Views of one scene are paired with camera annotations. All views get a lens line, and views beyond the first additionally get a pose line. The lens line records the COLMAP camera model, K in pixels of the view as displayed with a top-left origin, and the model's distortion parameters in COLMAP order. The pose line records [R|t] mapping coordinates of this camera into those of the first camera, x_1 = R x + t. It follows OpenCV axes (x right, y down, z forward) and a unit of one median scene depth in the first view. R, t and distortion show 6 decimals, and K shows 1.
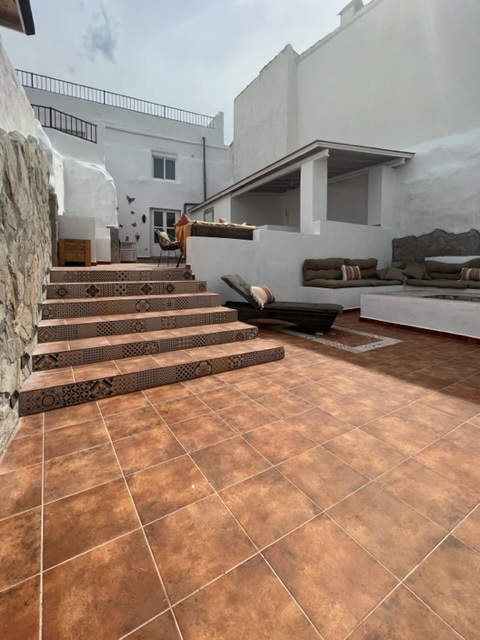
lens RADIAL K [[291.3, 0, 242.9], [0, 291.3, 300.9], [0, 0, 1]] dist [0.000949, 0.000343]
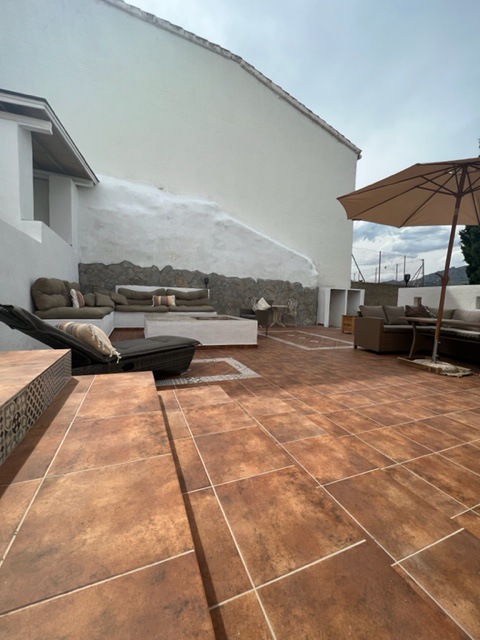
lens RADIAL K [[250.9, 0, 240.0], [0, 250.9, 320.0], [0, 0, 1]] dist [0.008750, 0.000025]
pose [[0.196204, -0.075970, 0.977616, -0.236320], [0.089843, 0.994193, 0.059227, -0.040211], [-0.976438, 0.076211, 0.201891, 0.431024]]
